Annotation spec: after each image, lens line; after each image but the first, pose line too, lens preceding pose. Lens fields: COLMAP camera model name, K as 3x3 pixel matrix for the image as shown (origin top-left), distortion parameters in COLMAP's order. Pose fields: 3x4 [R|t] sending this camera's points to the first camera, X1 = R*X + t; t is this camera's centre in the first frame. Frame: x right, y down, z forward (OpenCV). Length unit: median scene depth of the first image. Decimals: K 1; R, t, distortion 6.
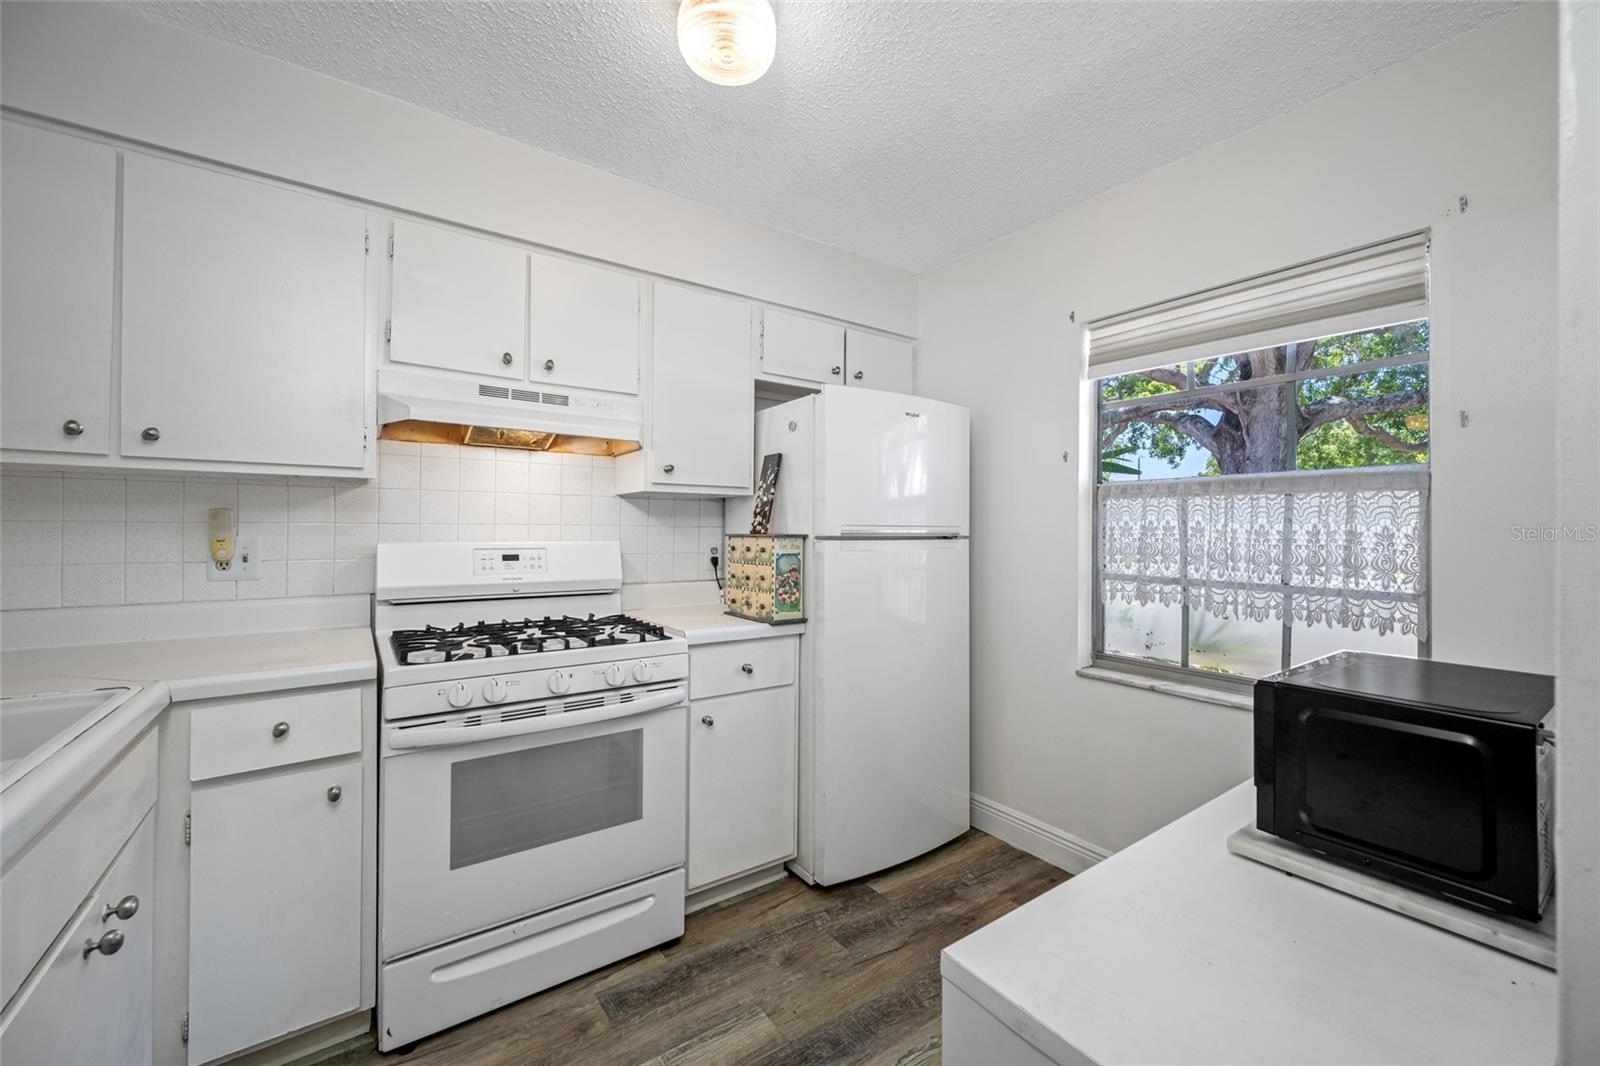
lens RADIAL K [[636.2, 0, 800.0], [0, 636.2, 533.0], [0, 0, 1]] dist [-0.000579, -0.000197]
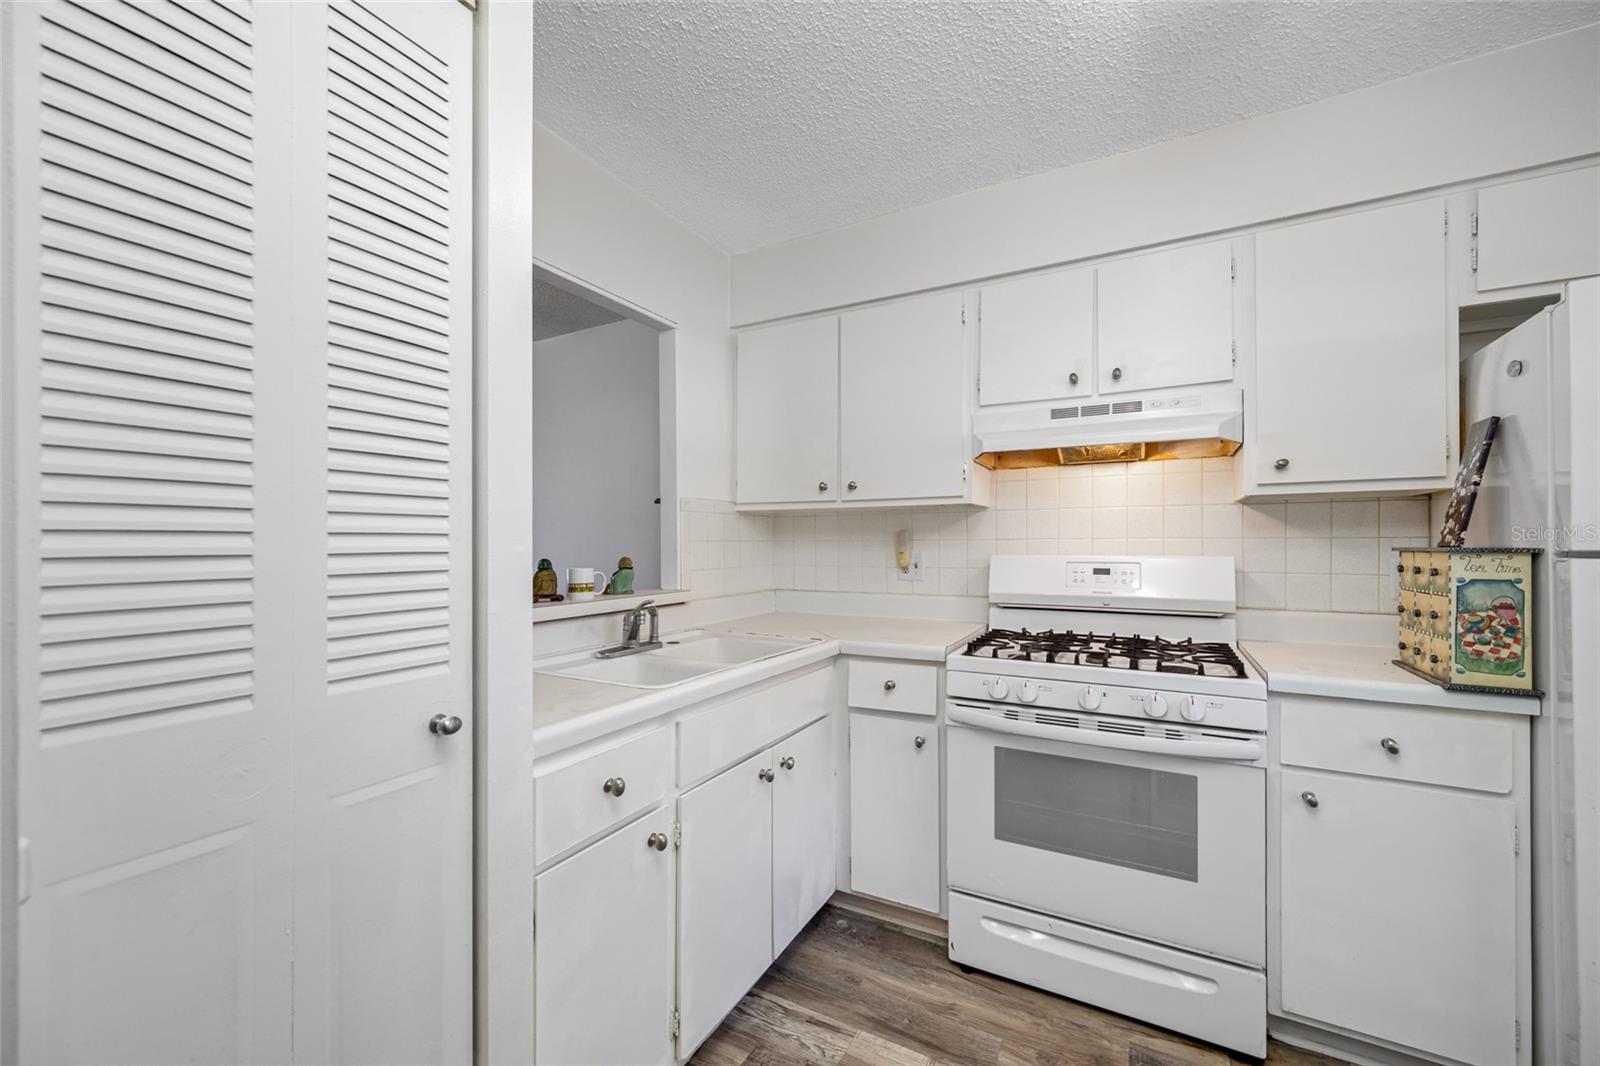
lens RADIAL K [[618.4, 0, 805.4], [0, 618.4, 551.8], [0, 0, 1]] dist [-0.000371, -0.000049]
pose [[0.442686, 0.004263, -0.896666, 0.235148], [0.002227, 0.999980, 0.005853, 0.000821], [0.896674, -0.004588, 0.442668, 0.150867]]
